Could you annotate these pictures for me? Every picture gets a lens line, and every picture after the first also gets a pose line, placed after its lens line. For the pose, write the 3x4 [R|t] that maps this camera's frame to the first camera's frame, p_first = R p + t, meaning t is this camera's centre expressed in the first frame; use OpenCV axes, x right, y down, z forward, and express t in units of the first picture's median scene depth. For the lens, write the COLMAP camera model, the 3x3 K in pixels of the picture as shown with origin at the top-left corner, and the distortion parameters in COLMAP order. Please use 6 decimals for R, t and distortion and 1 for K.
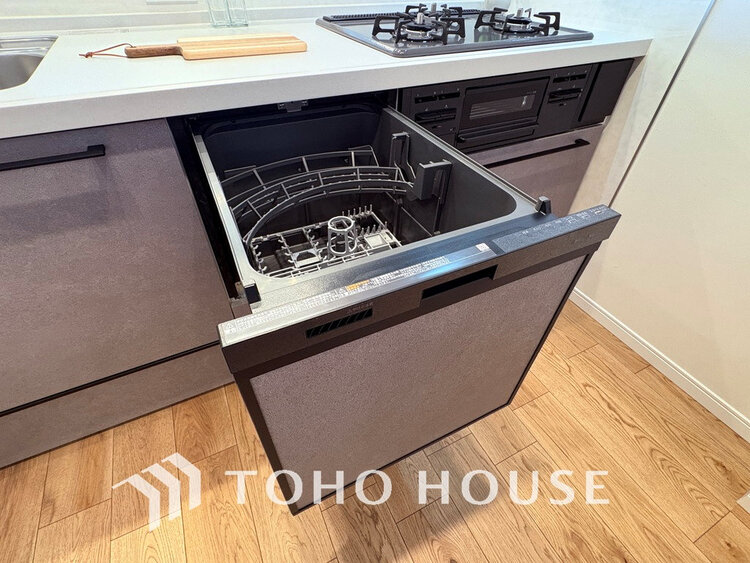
lens RADIAL K [[368.8, 0, 375.0], [0, 368.8, 281.5], [0, 0, 1]] dist [-0.001655, -0.000430]
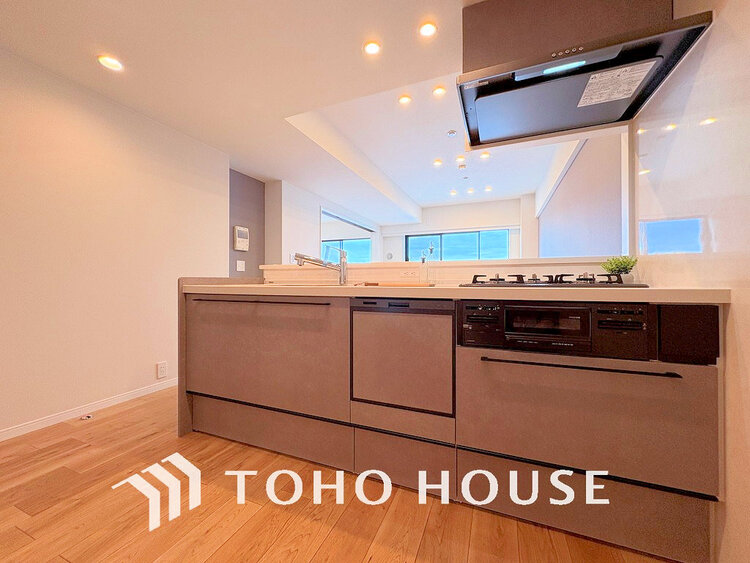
lens RADIAL K [[298.3, 0, 375.0], [0, 298.3, 281.5], [0, 0, 1]] dist [-0.001200, -0.000232]
pose [[0.661006, -0.014038, -0.750249, 0.719506], [-0.496692, 0.741257, -0.451480, 0.217955], [0.562465, 0.671074, 0.483003, -0.005821]]
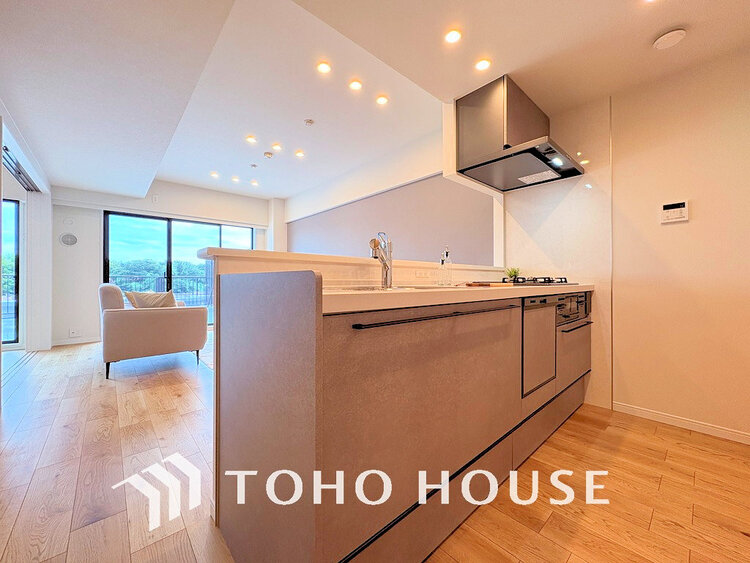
lens RADIAL K [[298.3, 0, 375.0], [0, 298.3, 281.5], [0, 0, 1]] dist [-0.001200, -0.000232]
pose [[0.963368, -0.015884, 0.267712, -1.362974], [0.190860, 0.741881, -0.642794, 0.411837], [-0.188401, 0.670343, 0.717736, -0.270096]]
